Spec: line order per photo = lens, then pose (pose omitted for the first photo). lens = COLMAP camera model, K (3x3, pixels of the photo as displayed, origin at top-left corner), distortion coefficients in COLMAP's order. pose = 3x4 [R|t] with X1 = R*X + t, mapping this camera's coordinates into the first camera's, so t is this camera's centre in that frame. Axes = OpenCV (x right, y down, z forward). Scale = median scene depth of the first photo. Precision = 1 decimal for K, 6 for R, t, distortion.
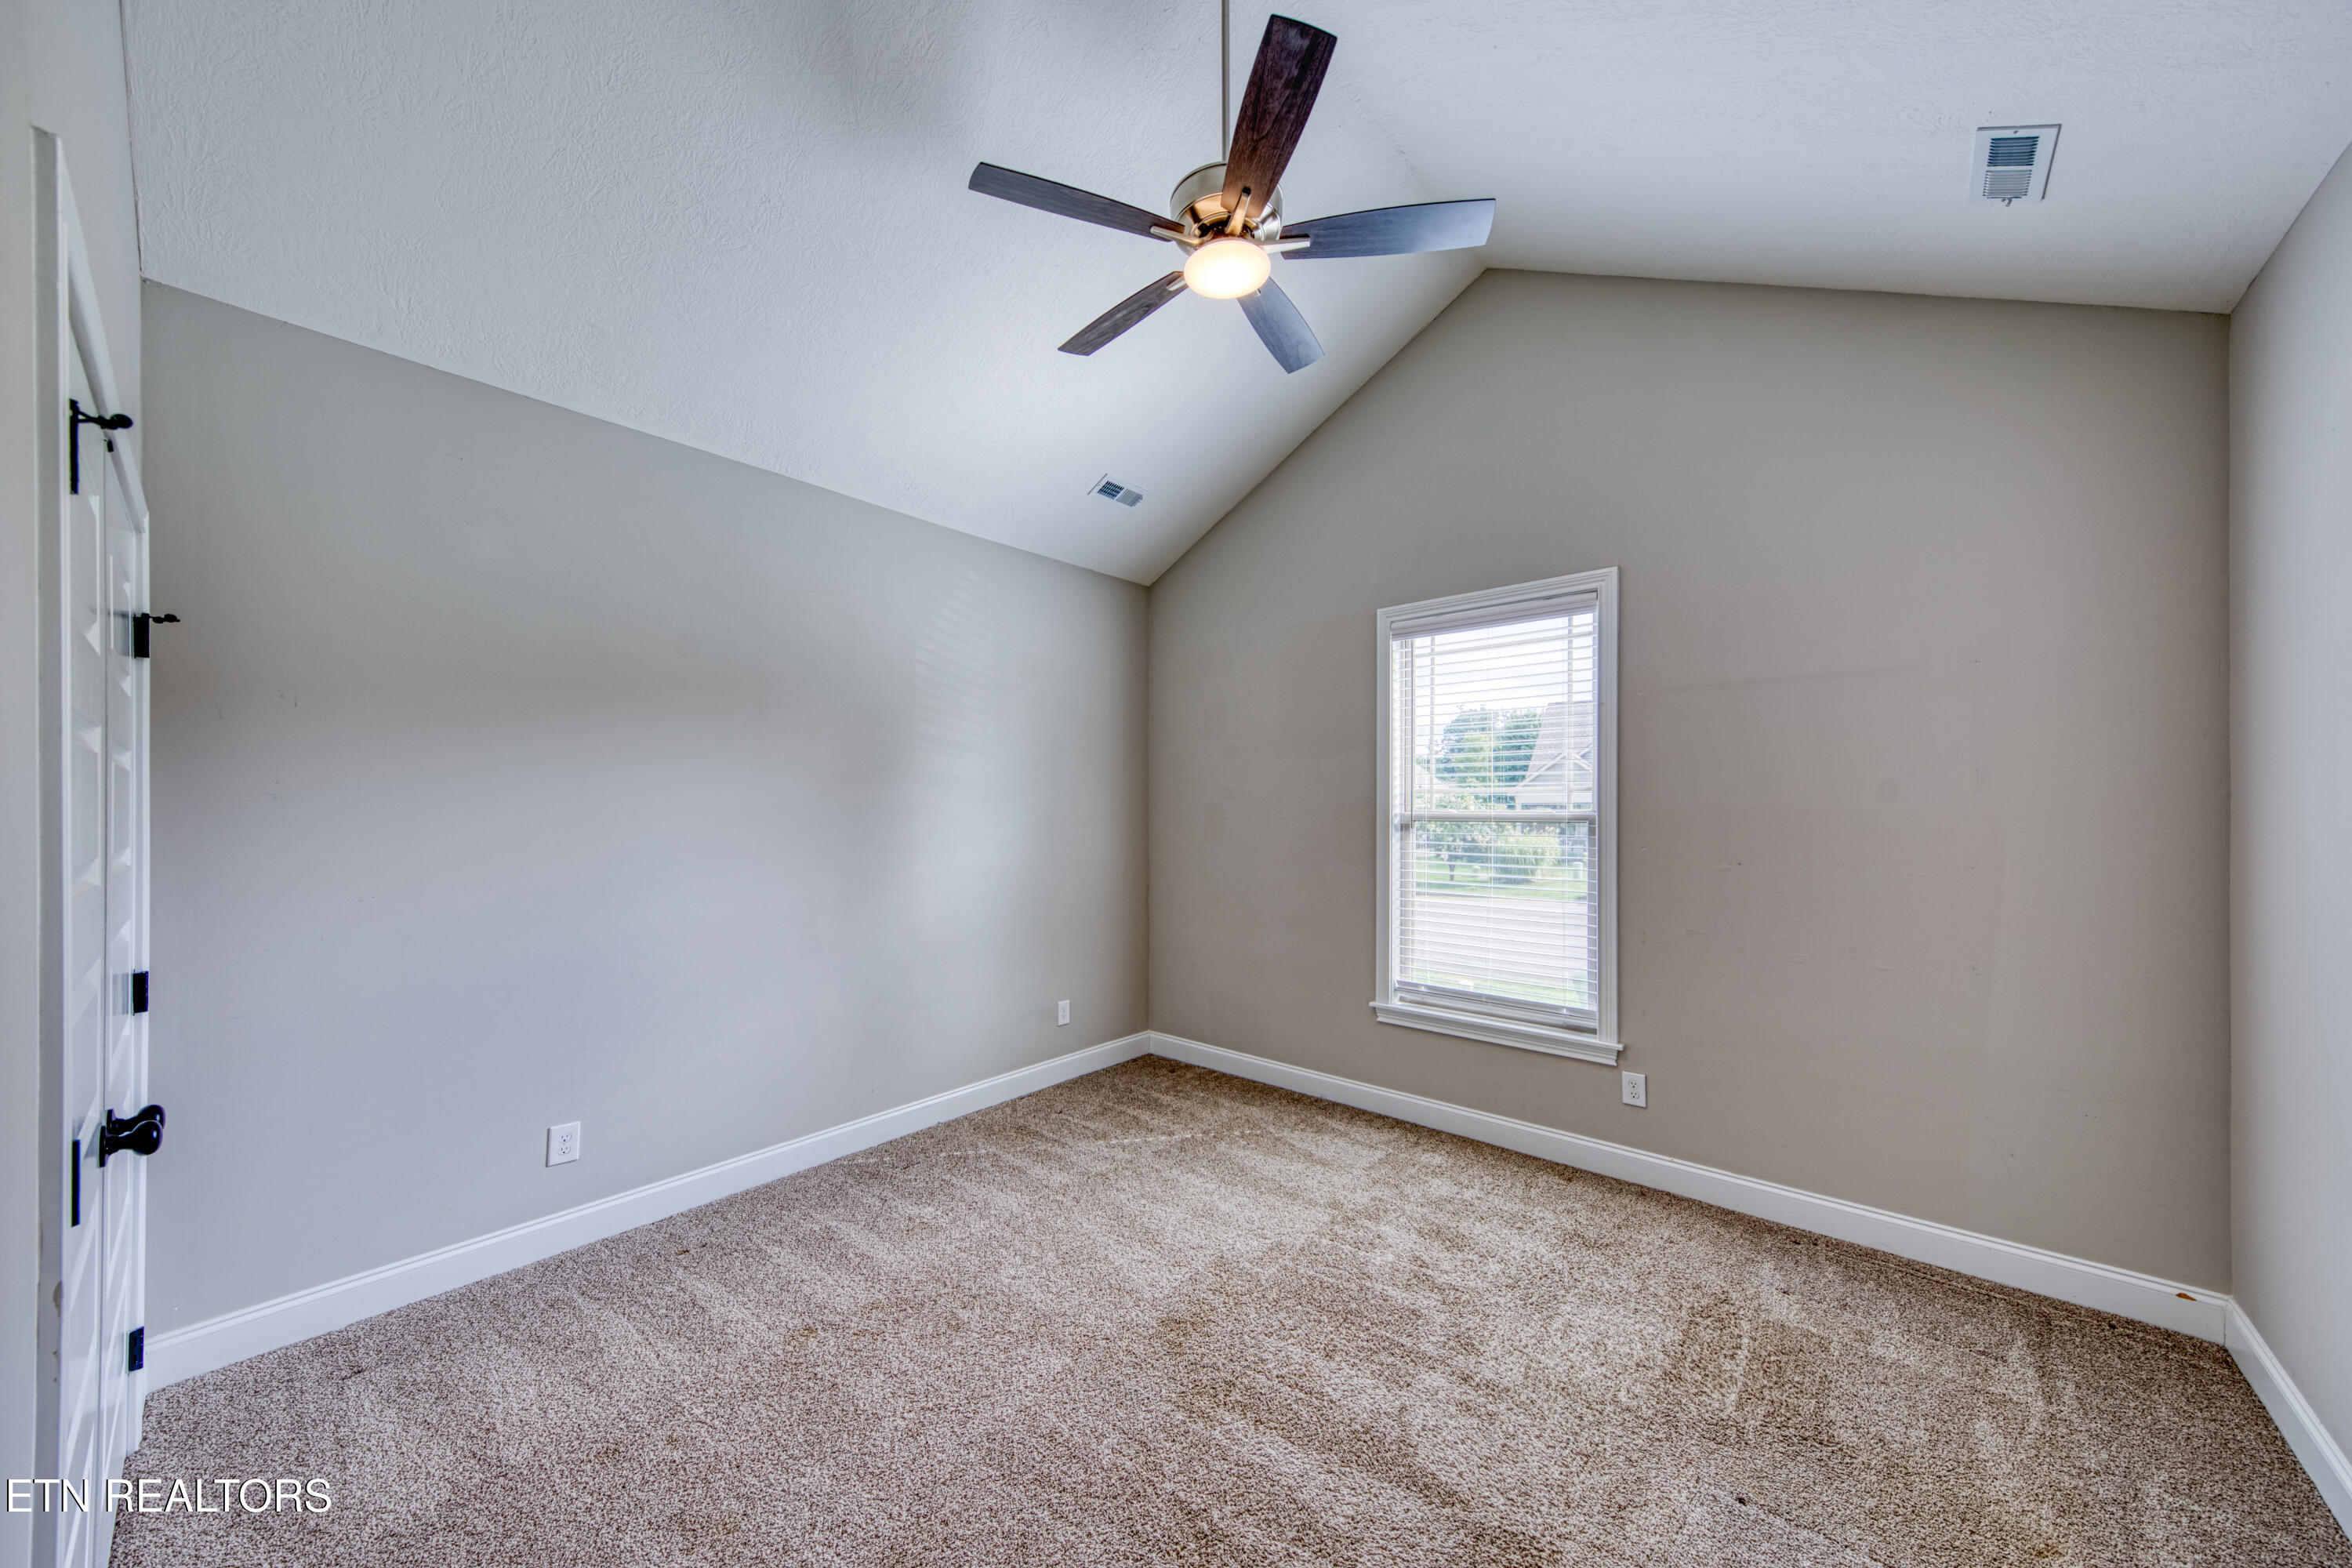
lens RADIAL K [[829.4, 0, 1172.5], [0, 829.4, 799.9], [0, 0, 1]] dist [0.010474, -0.000573]
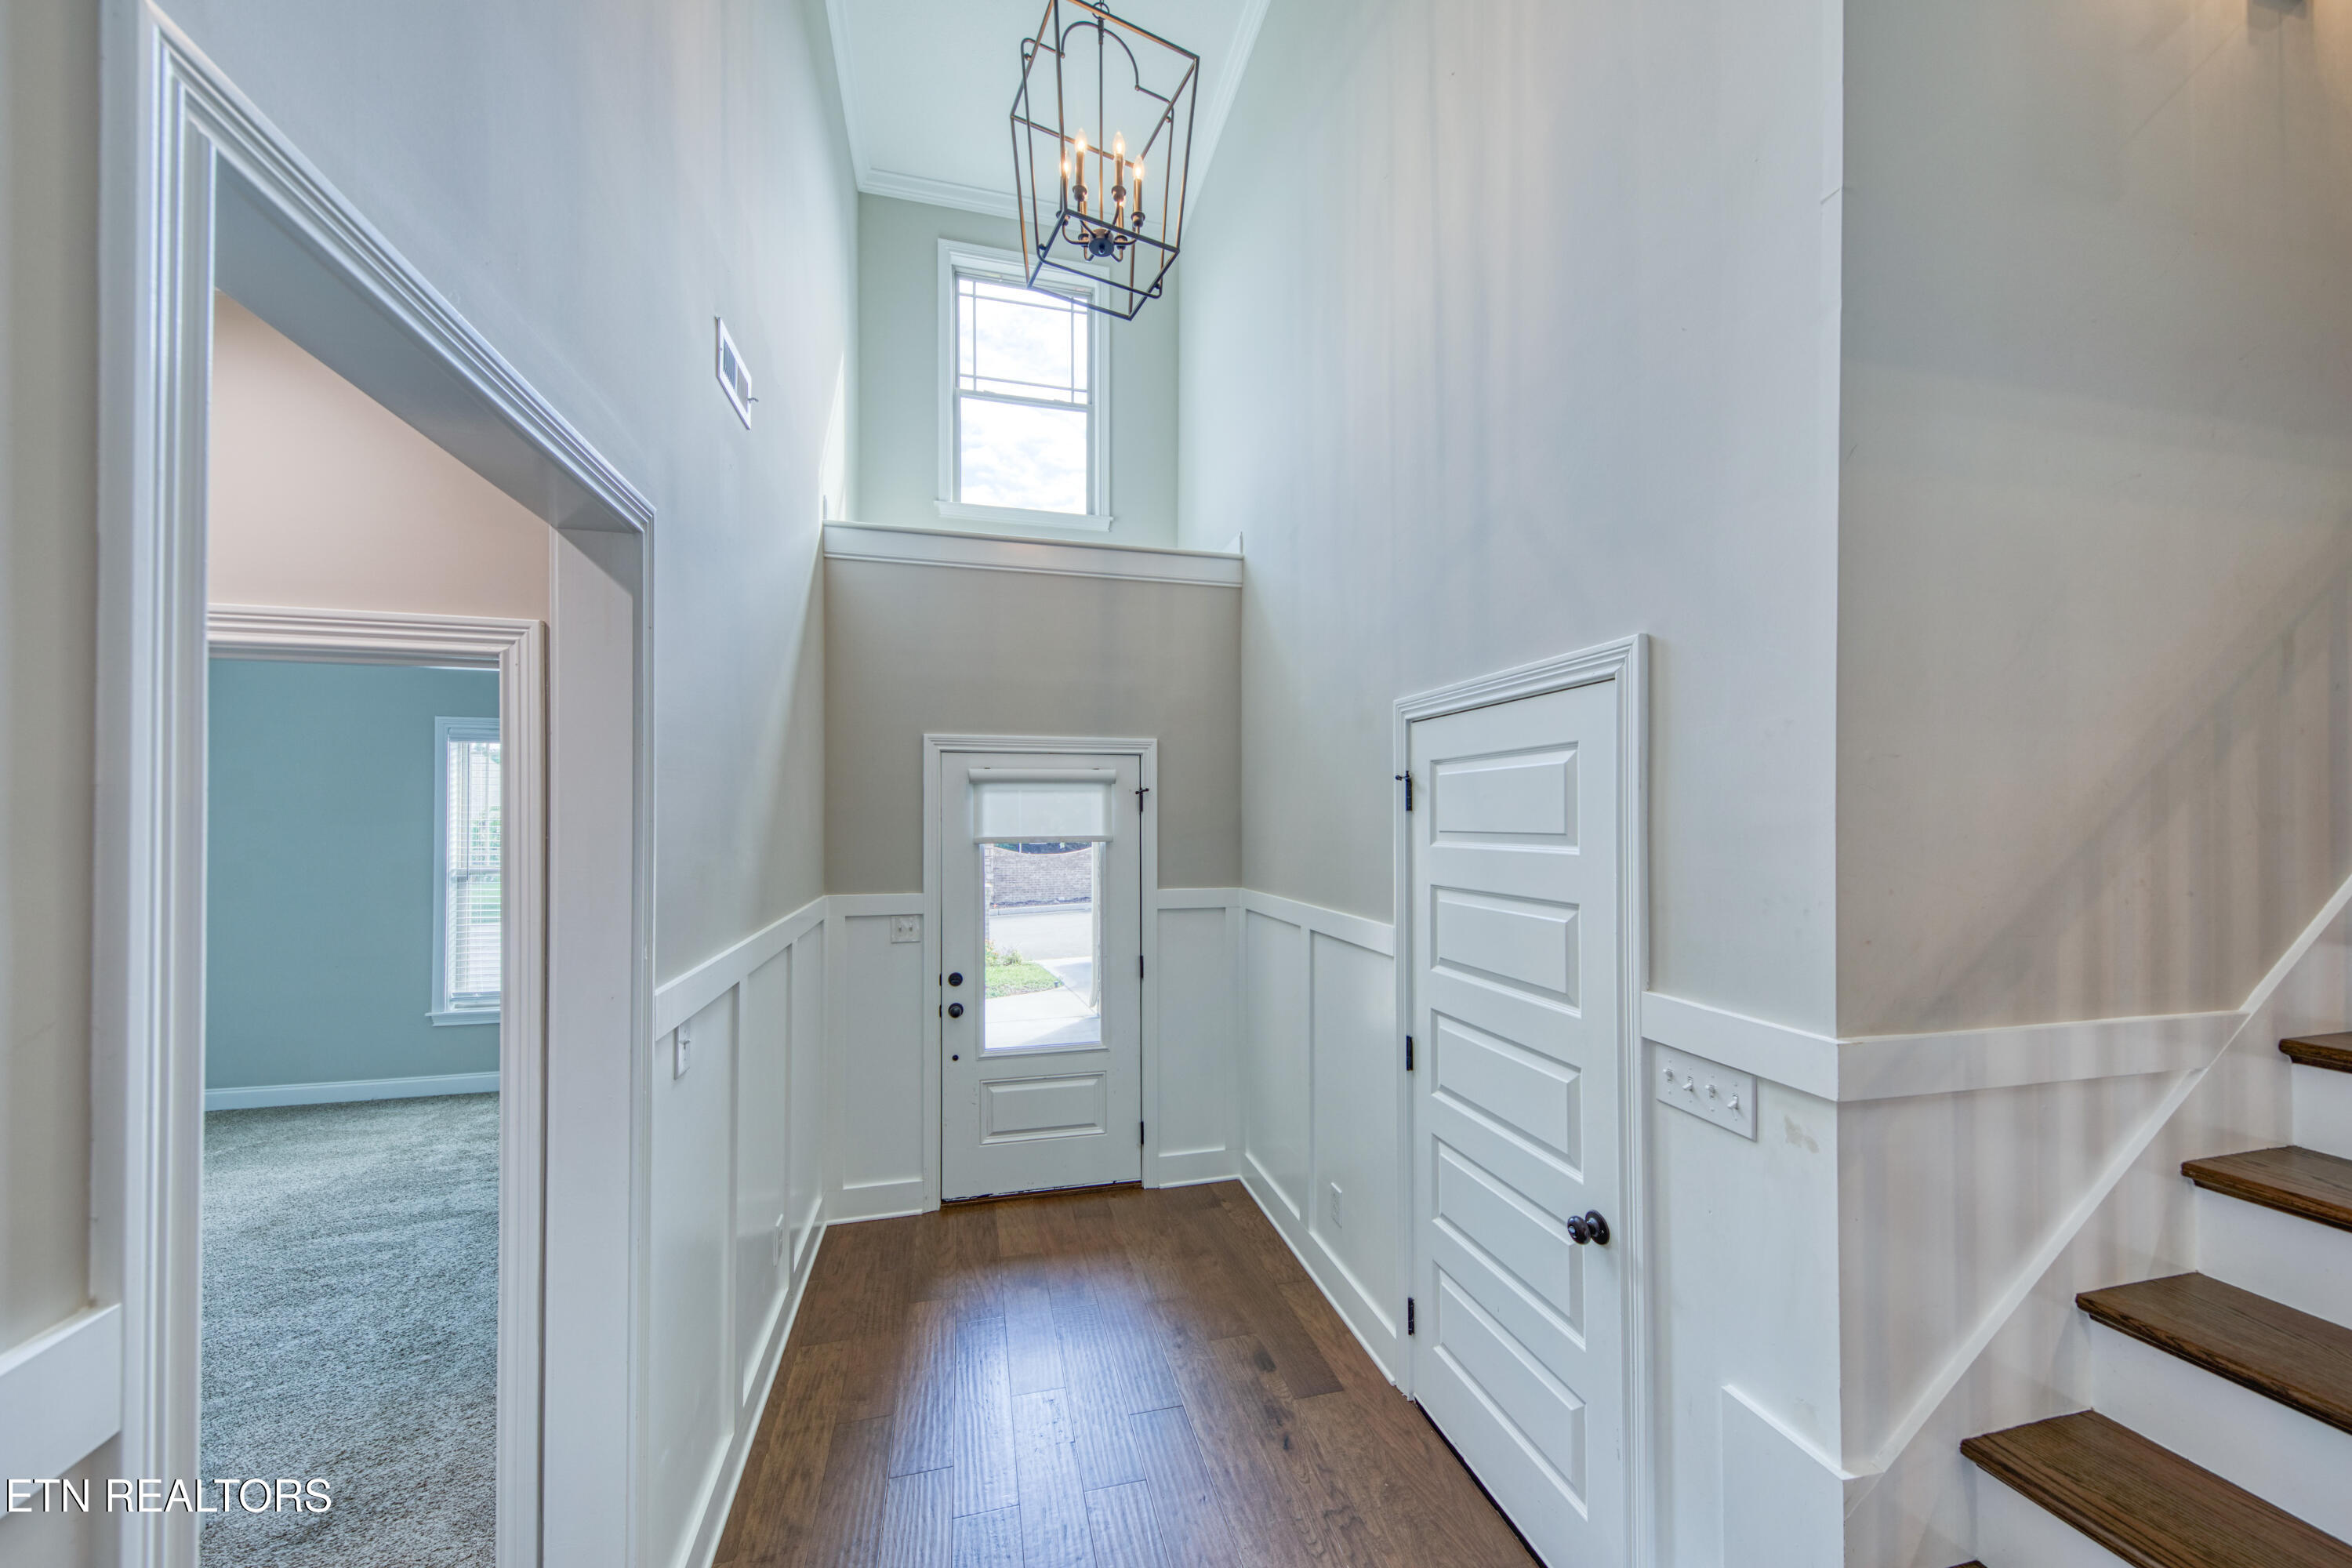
lens RADIAL K [[829.4, 0, 1177.7], [0, 829.4, 808.6], [0, 0, 1]] dist [0.010474, -0.000573]
pose [[0.568475, 0.002603, 0.822697, -0.204417], [-0.009890, 0.999944, 0.003670, -0.113246], [-0.822641, -0.010223, 0.568469, -0.847211]]
